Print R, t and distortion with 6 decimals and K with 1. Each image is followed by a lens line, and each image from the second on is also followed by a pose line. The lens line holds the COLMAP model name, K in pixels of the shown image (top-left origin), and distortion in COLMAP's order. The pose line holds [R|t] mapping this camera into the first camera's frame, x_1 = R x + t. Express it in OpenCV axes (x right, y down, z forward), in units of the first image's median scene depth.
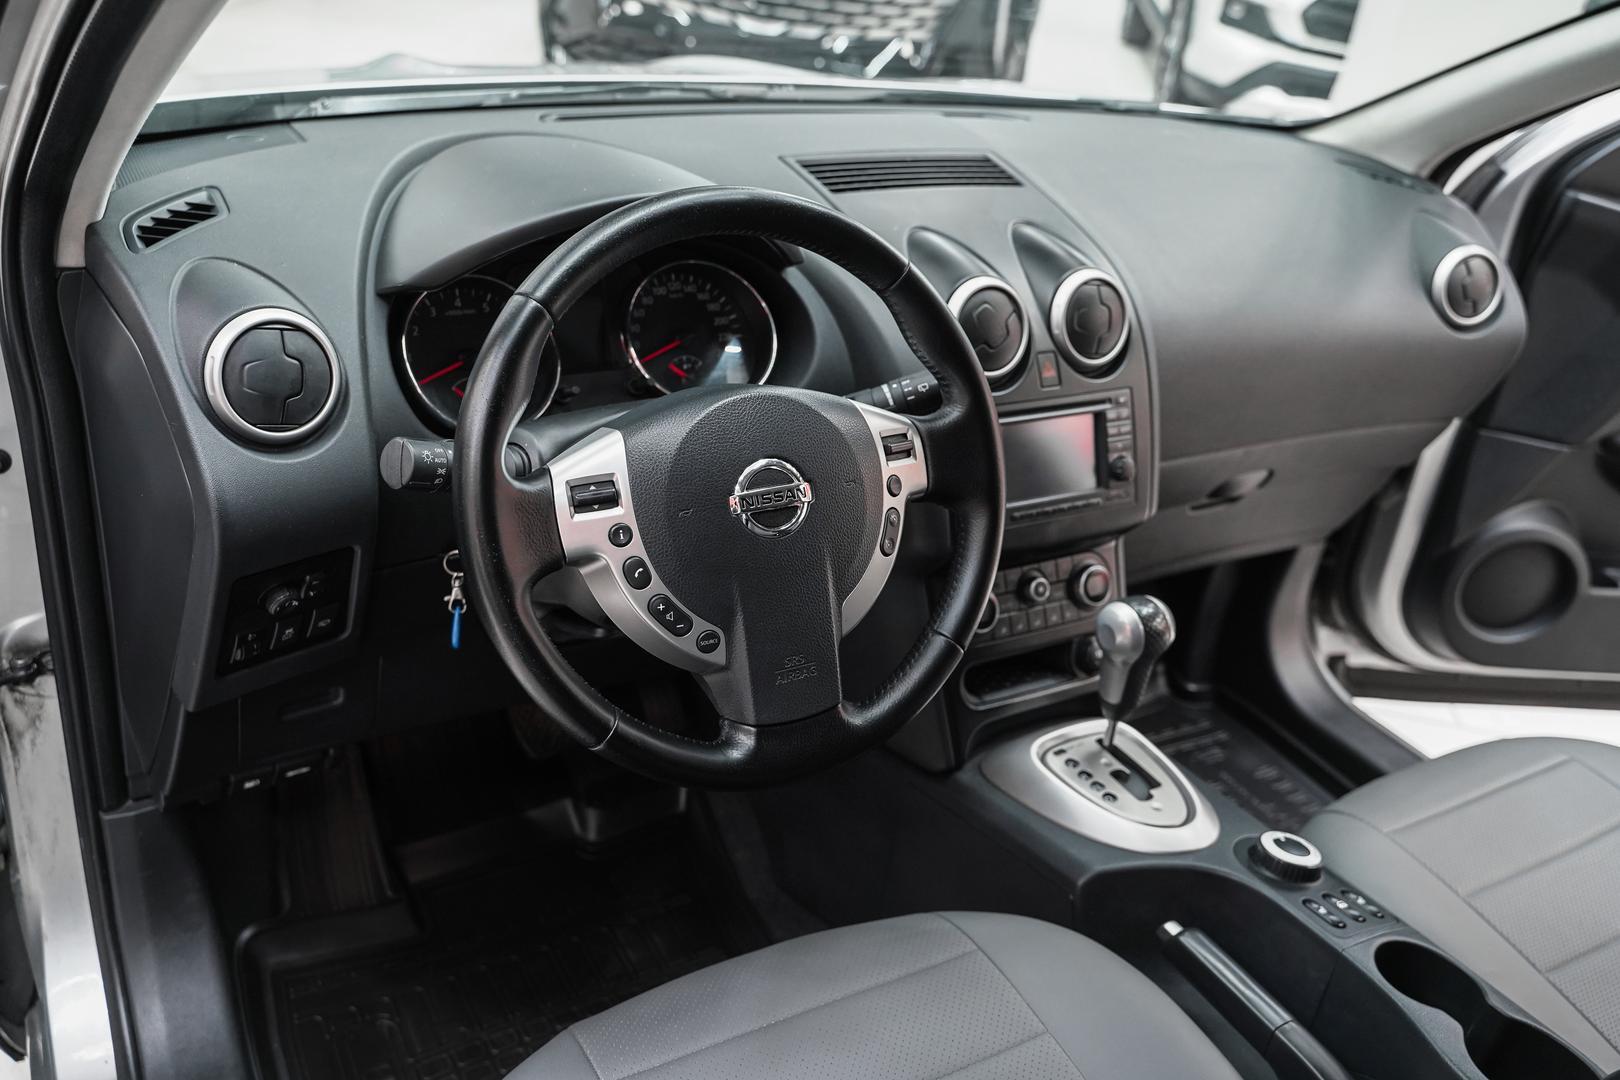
lens RADIAL K [[1290.0, 0, 817.6], [0, 1290.0, 539.4], [0, 0, 1]] dist [-0.002575, 0.000315]
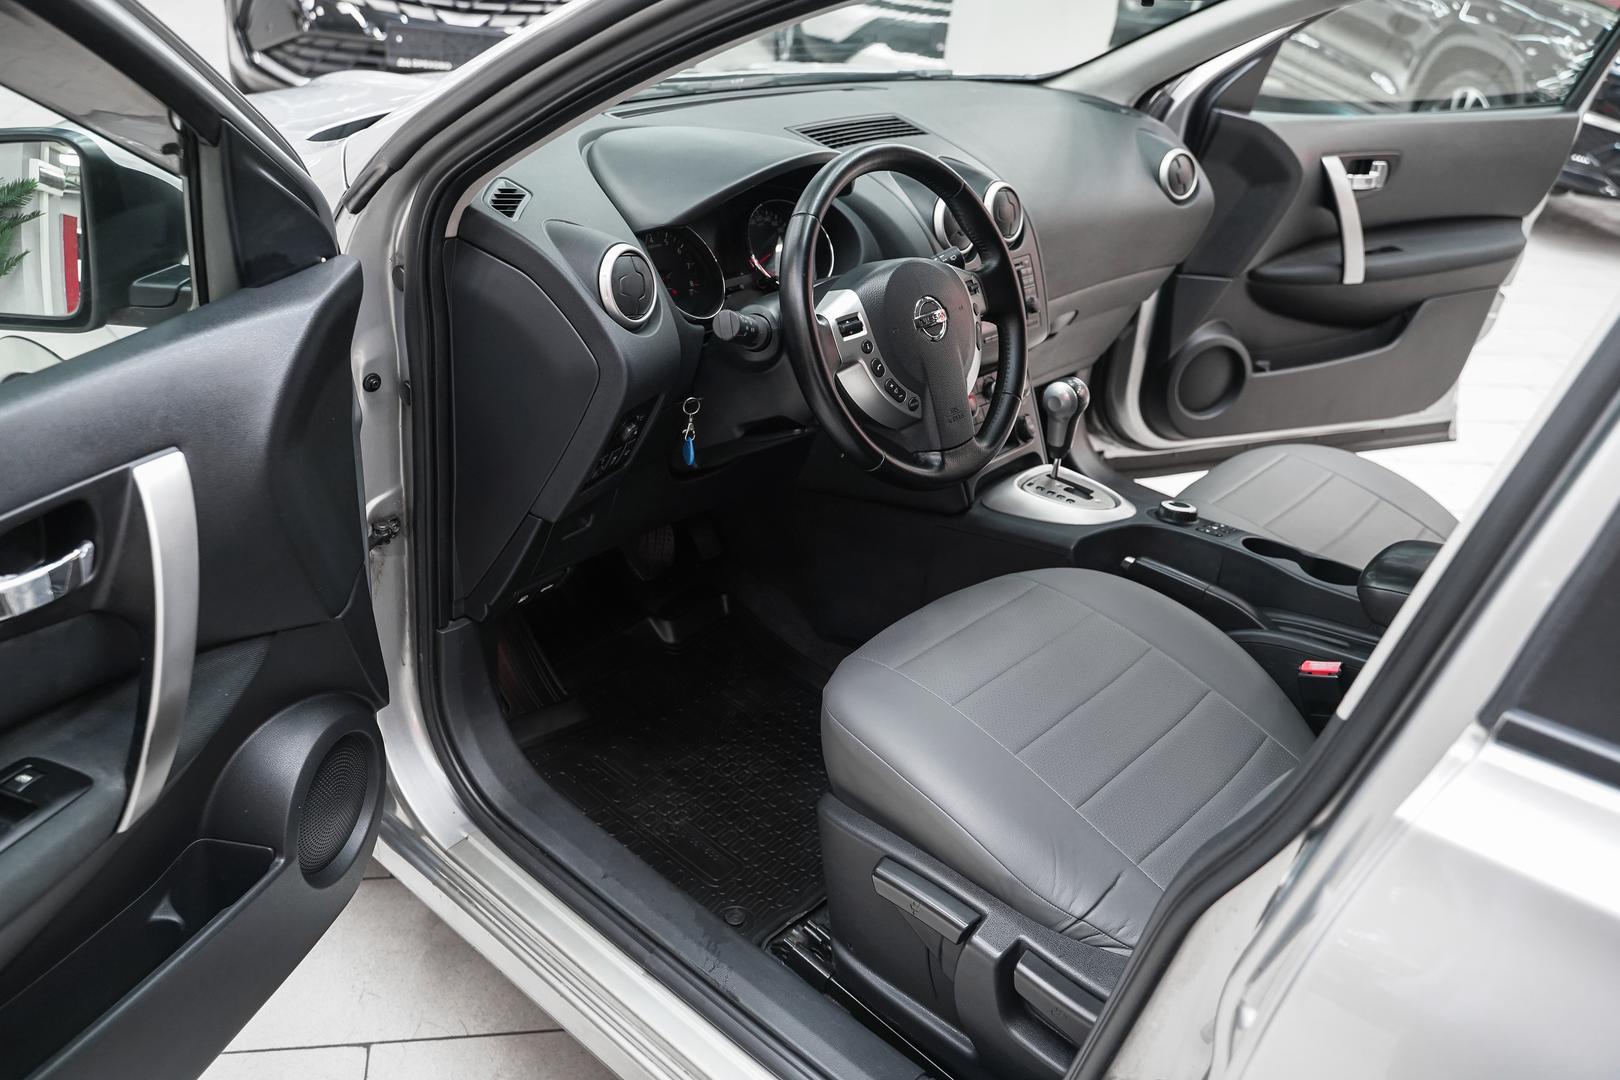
lens RADIAL K [[1290.0, 0, 800.0], [0, 1290.0, 538.6], [0, 0, 1]] dist [-0.002575, 0.000315]
pose [[0.946793, -0.171486, 0.272353, -0.433233], [0.164865, 0.985187, 0.047192, 0.088616], [-0.276412, 0.000221, 0.961039, -0.375456]]
